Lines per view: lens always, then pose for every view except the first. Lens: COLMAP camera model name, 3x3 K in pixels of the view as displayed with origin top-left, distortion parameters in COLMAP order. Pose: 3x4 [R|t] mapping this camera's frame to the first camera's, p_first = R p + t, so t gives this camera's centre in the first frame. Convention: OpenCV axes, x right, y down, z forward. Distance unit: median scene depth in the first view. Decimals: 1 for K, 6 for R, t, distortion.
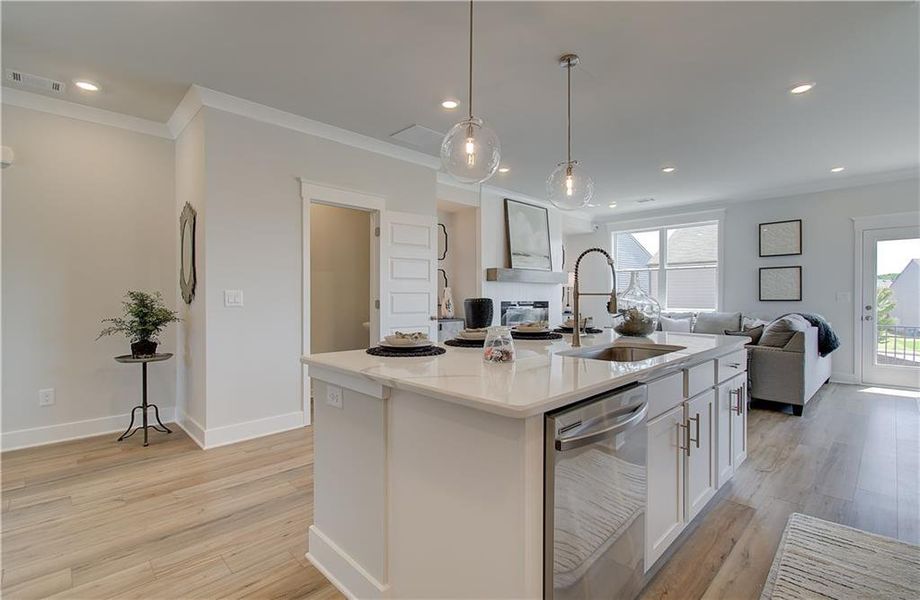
lens RADIAL K [[432.0, 0, 460.0], [0, 432.0, 300.0], [0, 0, 1]] dist [0.019623, 0.000069]
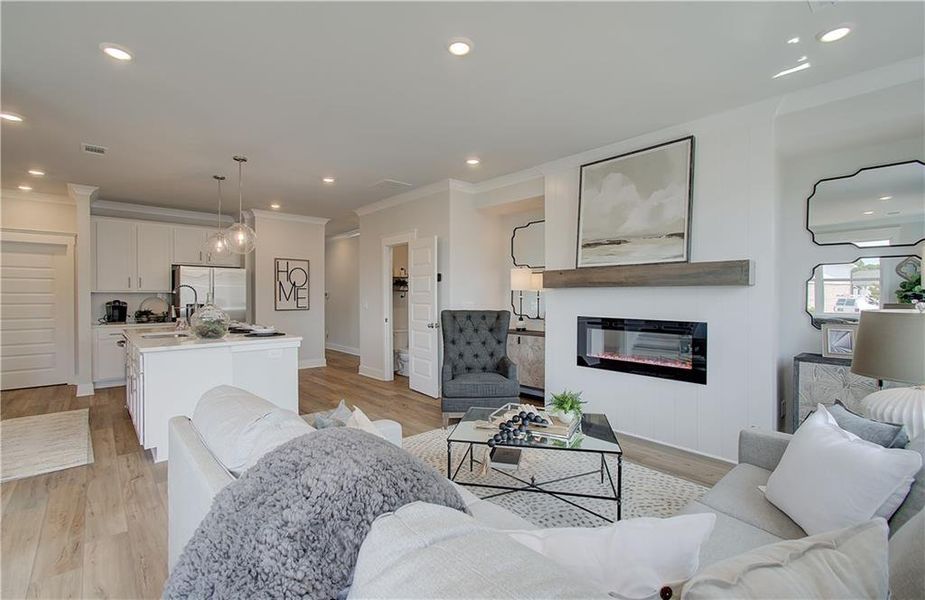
lens RADIAL K [[411.6, 0, 462.5], [0, 411.6, 300.0], [0, 0, 1]] dist [-0.037450, 0.027934]
pose [[-0.046279, 0.010724, -0.998871, 0.792838], [-0.004792, 0.999928, 0.010958, -0.031465], [0.998917, 0.005293, -0.046224, 0.884318]]
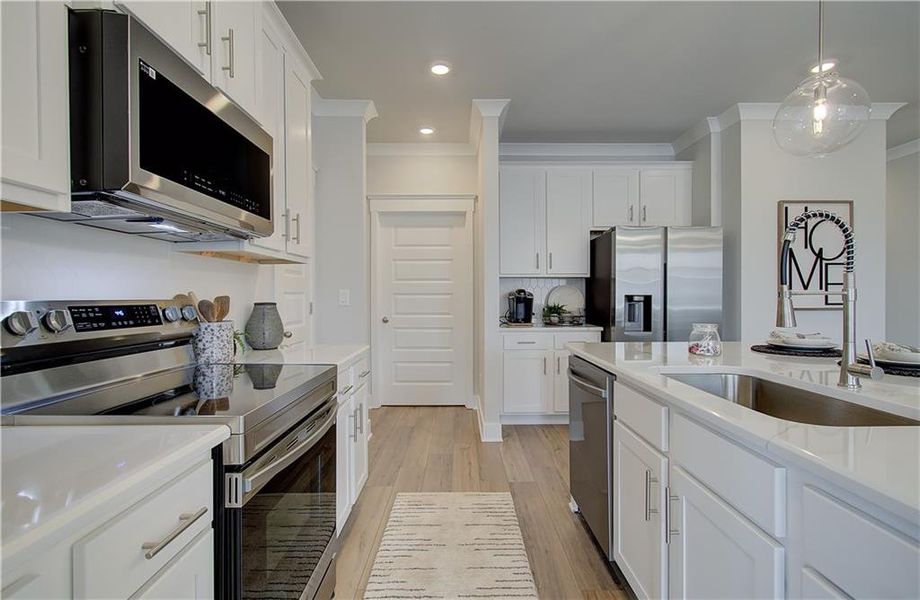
lens RADIAL K [[428.1, 0, 471.5], [0, 428.1, 298.5], [0, 0, 1]] dist [0.000198, 0.000089]
pose [[-0.688761, 0.010322, -0.724915, 0.381452], [0.001894, 0.999921, 0.012439, -0.009795], [0.724986, 0.007195, -0.688726, 0.398843]]
